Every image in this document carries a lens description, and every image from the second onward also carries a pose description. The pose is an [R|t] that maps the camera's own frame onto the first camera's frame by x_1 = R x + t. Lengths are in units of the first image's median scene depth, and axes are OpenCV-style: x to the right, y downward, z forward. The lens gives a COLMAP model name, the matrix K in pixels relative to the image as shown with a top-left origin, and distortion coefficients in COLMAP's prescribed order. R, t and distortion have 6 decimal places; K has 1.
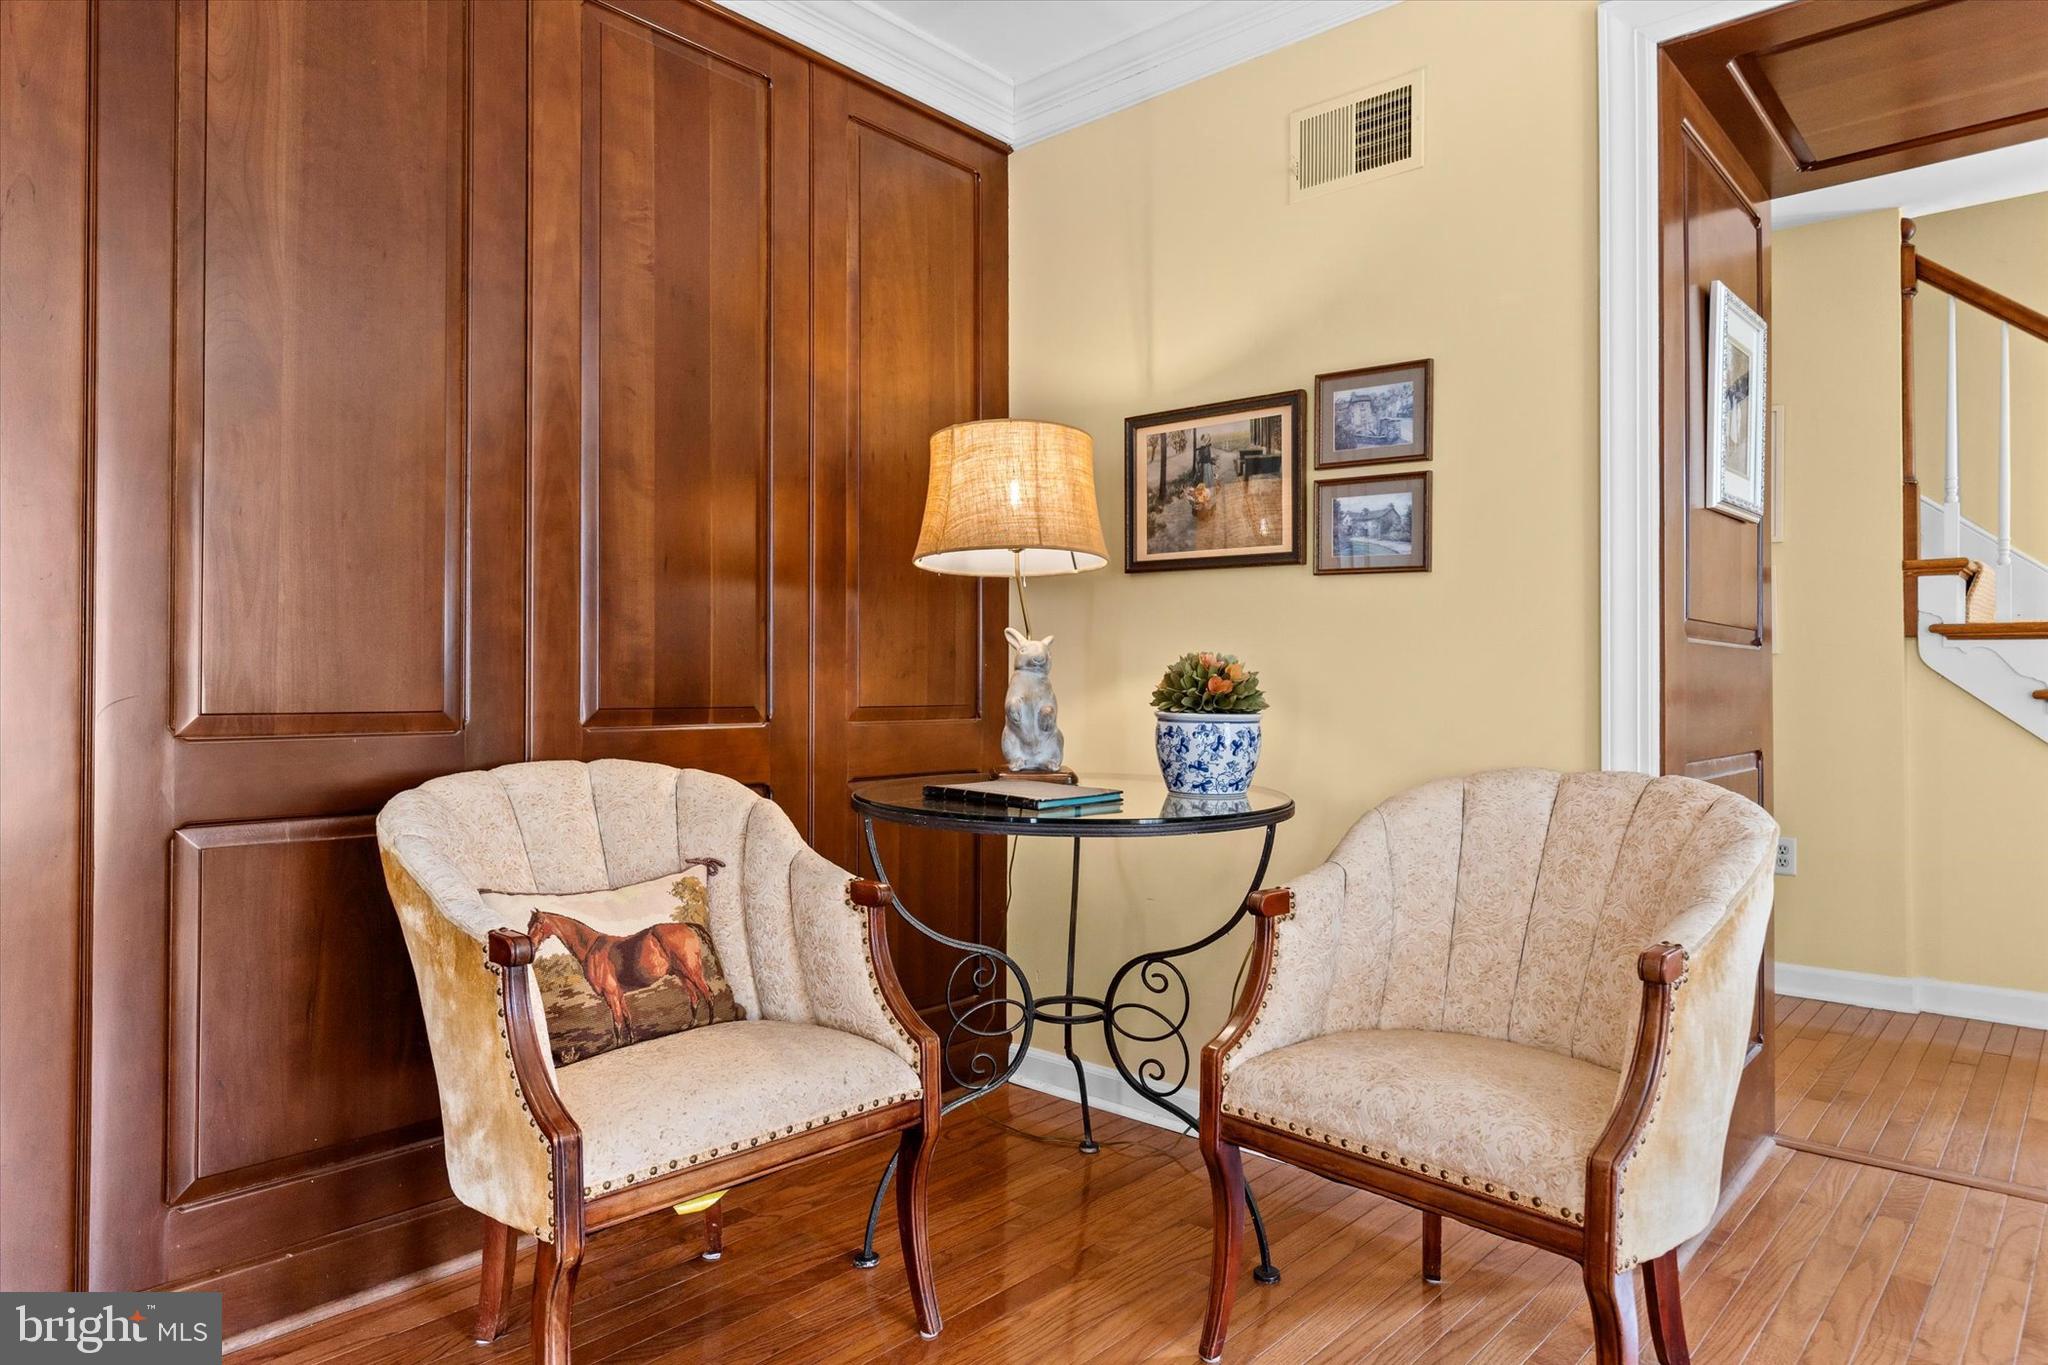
lens RADIAL K [[1226.4, 0, 1017.8], [0, 1226.4, 673.8], [0, 0, 1]] dist [0.000324, -0.000785]
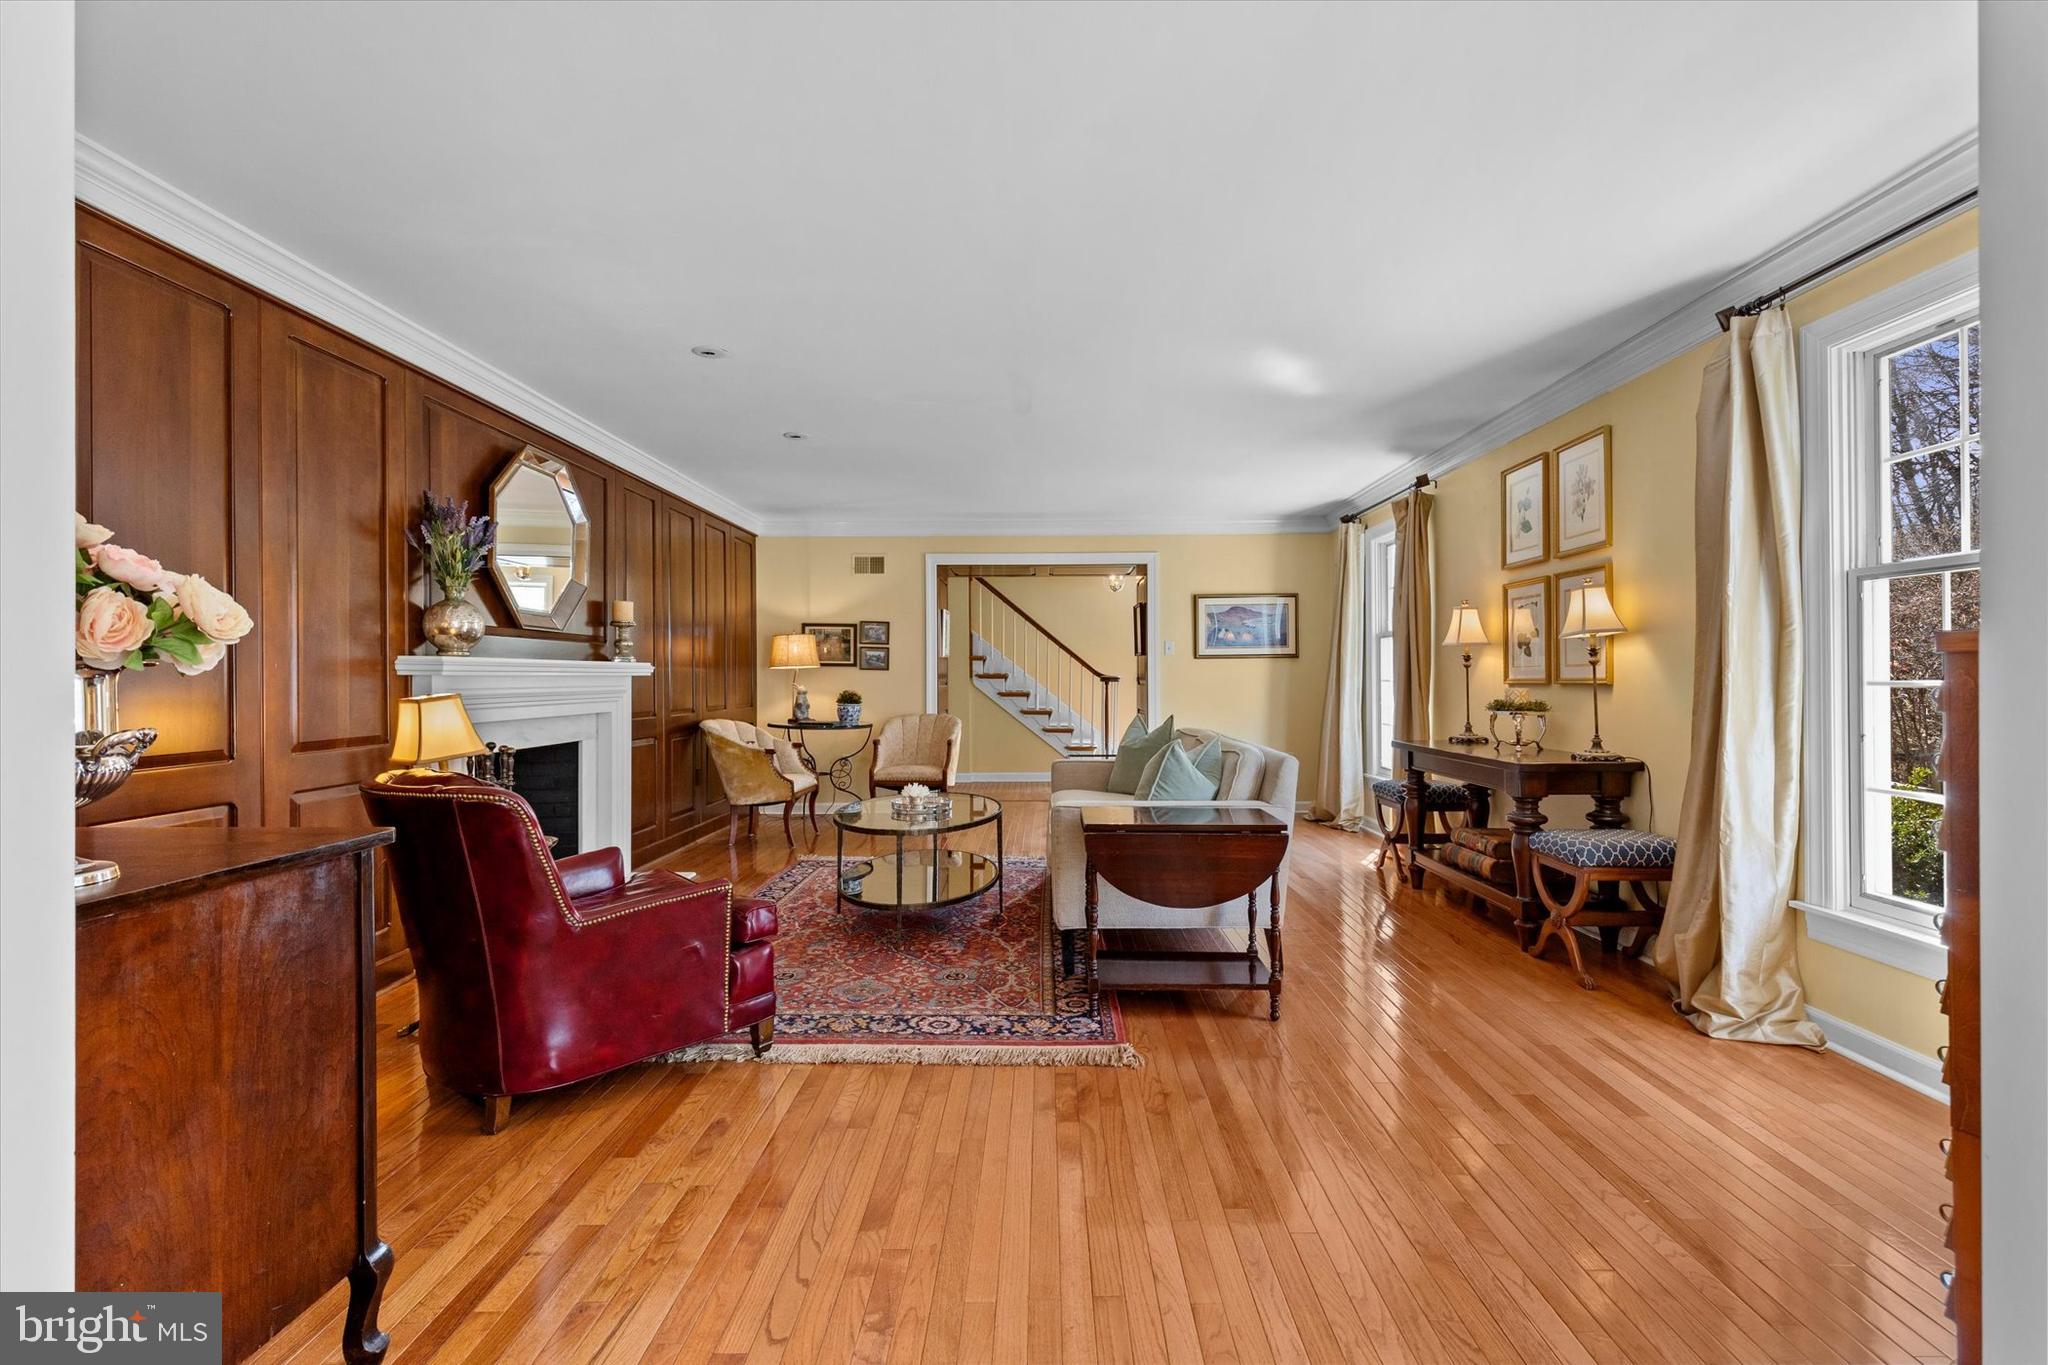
lens RADIAL K [[923.1, 0, 1036.7], [0, 923.1, 672.9], [0, 0, 1]] dist [0.005139, -0.000128]
pose [[0.748433, -0.002363, 0.663206, -1.705101], [0.002594, 0.999996, 0.000636, -0.088156], [-0.663205, 0.001245, 0.748437, -2.127095]]
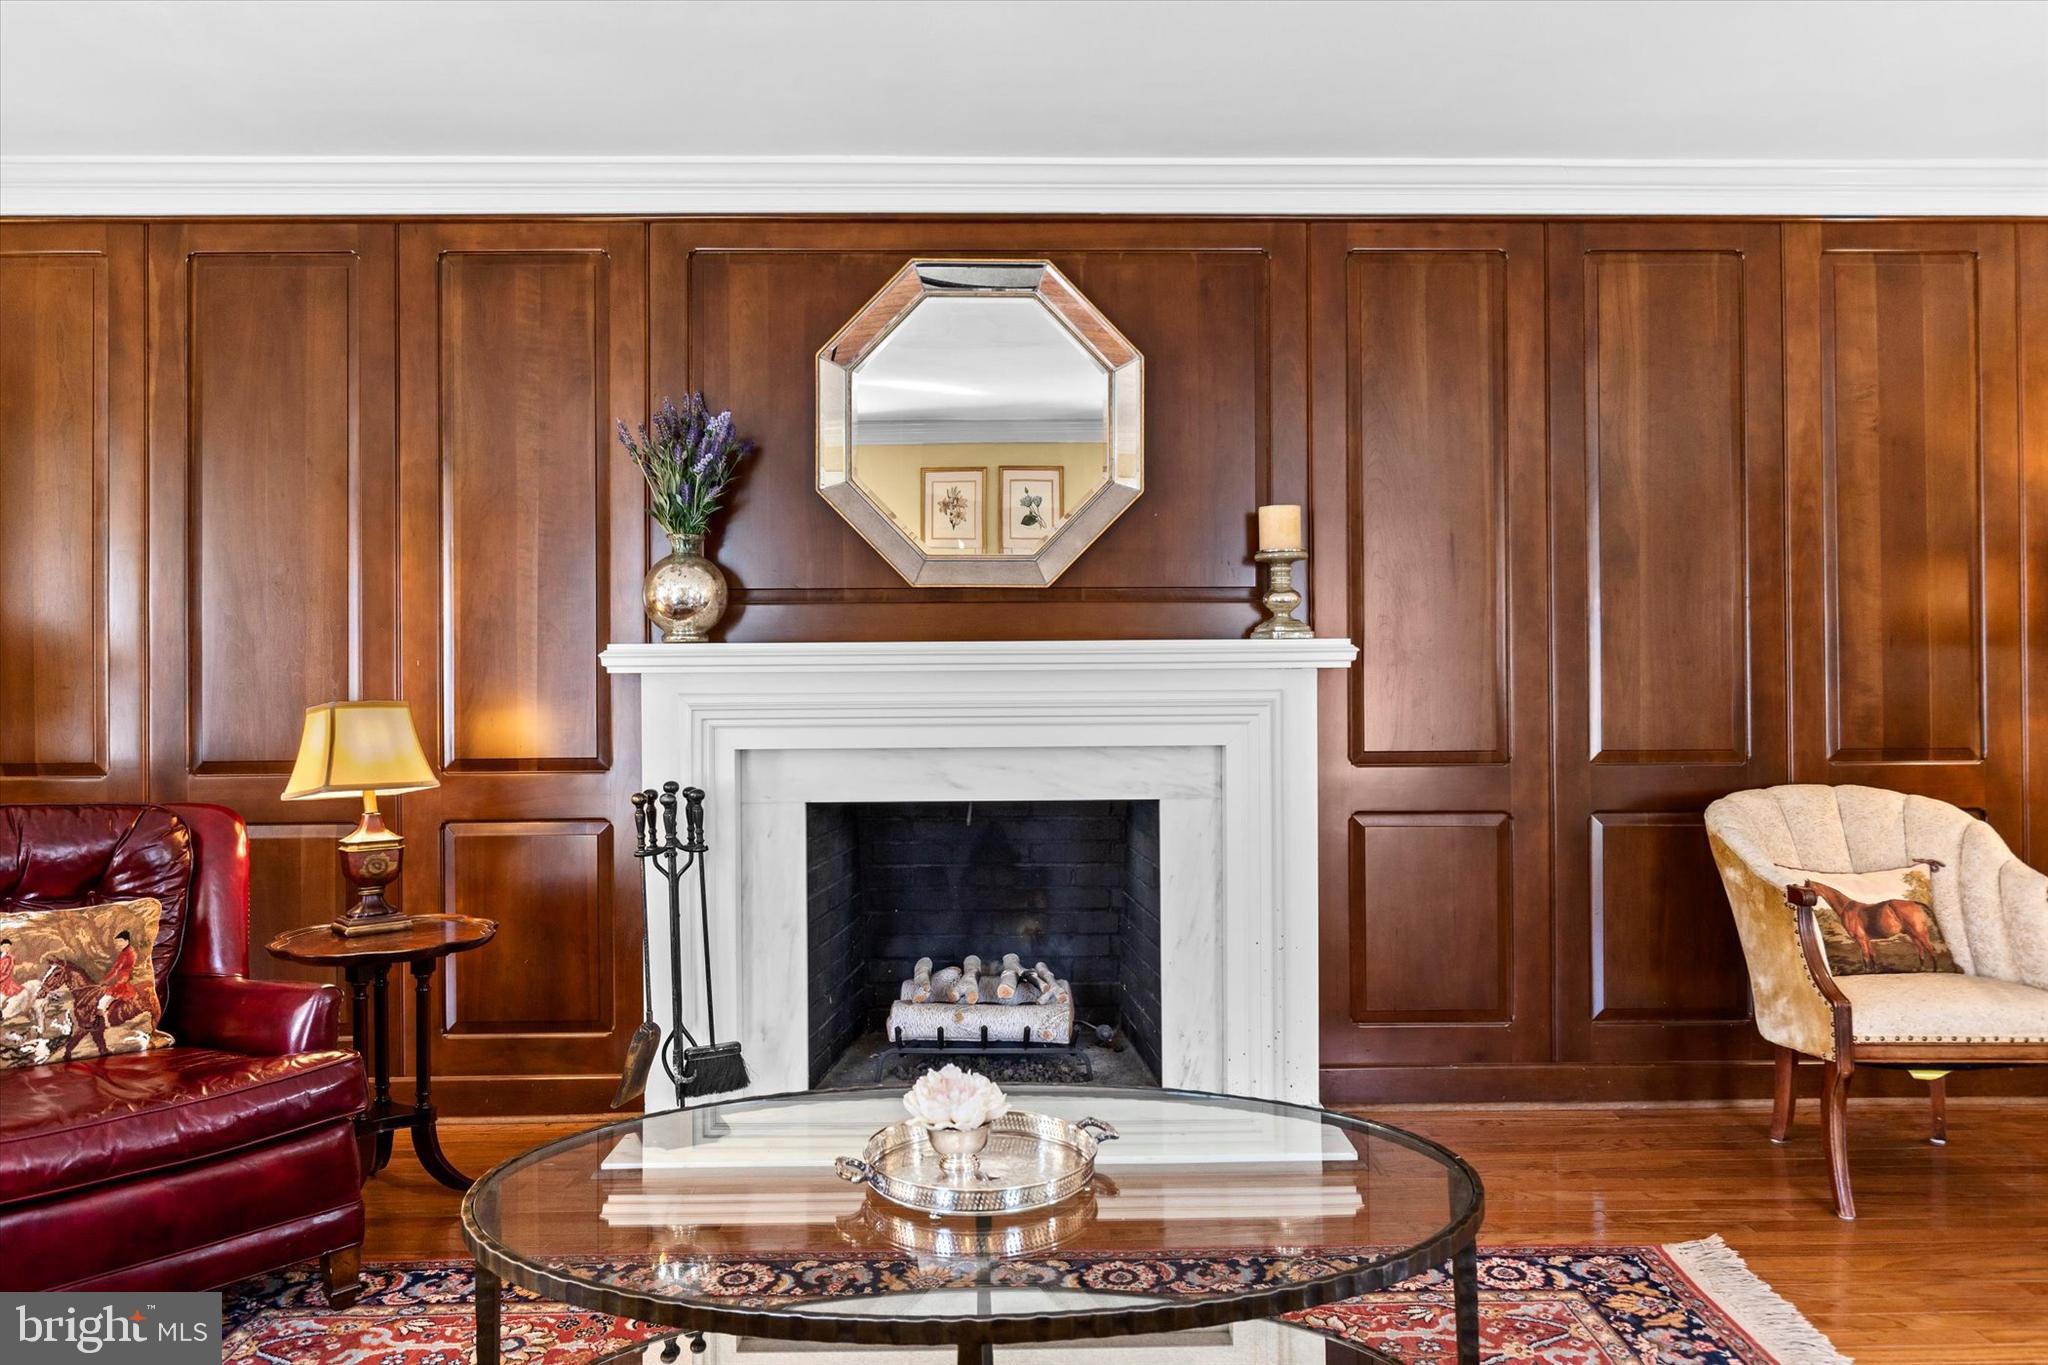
lens RADIAL K [[1370.2, 0, 1027.4], [0, 1370.2, 663.0], [0, 0, 1]] dist [-0.001647, -0.006434]
pose [[0.679576, -0.010645, -0.733528, 0.203942], [0.013260, 0.999910, -0.002226, -0.088947], [0.733485, -0.008213, 0.679656, -0.857282]]
